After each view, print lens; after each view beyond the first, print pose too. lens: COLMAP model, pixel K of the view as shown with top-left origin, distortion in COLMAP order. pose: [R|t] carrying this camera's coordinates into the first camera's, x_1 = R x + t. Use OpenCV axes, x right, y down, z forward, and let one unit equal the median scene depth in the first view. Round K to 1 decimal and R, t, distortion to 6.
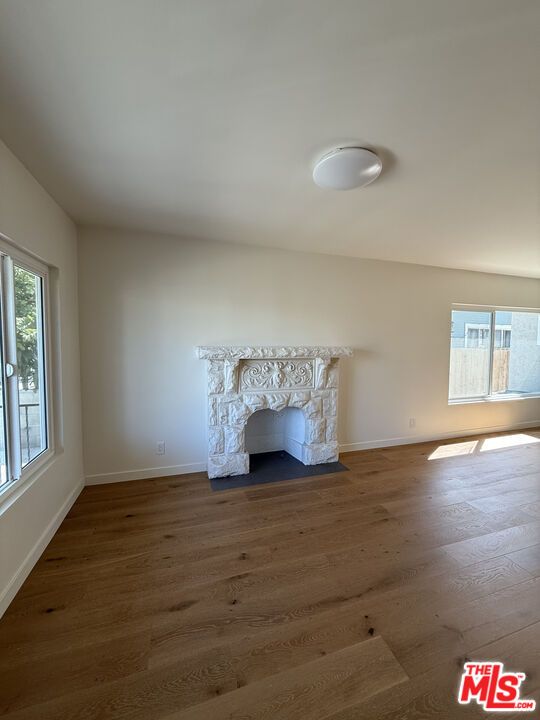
lens RADIAL K [[286.8, 0, 271.6], [0, 286.8, 356.9], [0, 0, 1]] dist [-0.000298, -0.000036]
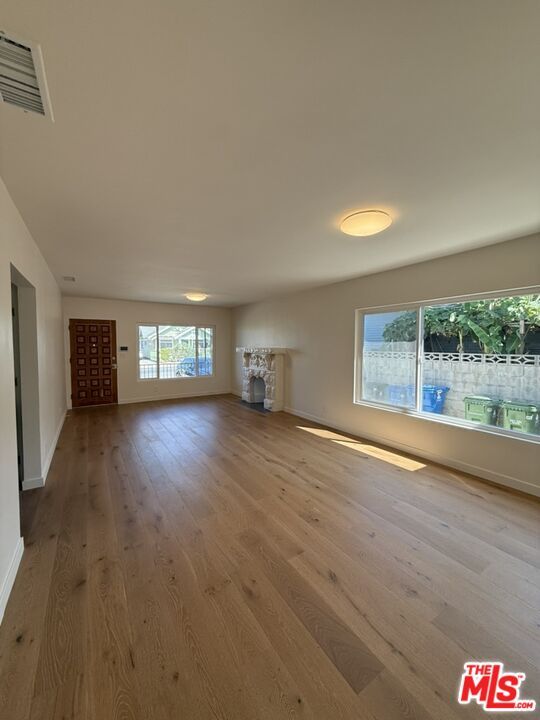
lens RADIAL K [[286.8, 0, 271.6], [0, 286.8, 356.9], [0, 0, 1]] dist [-0.000298, -0.000036]
pose [[0.264911, 0.050122, -0.962969, 1.757211], [-0.039199, 0.998382, 0.041182, -0.044972], [0.963476, 0.026838, 0.266447, 0.449170]]
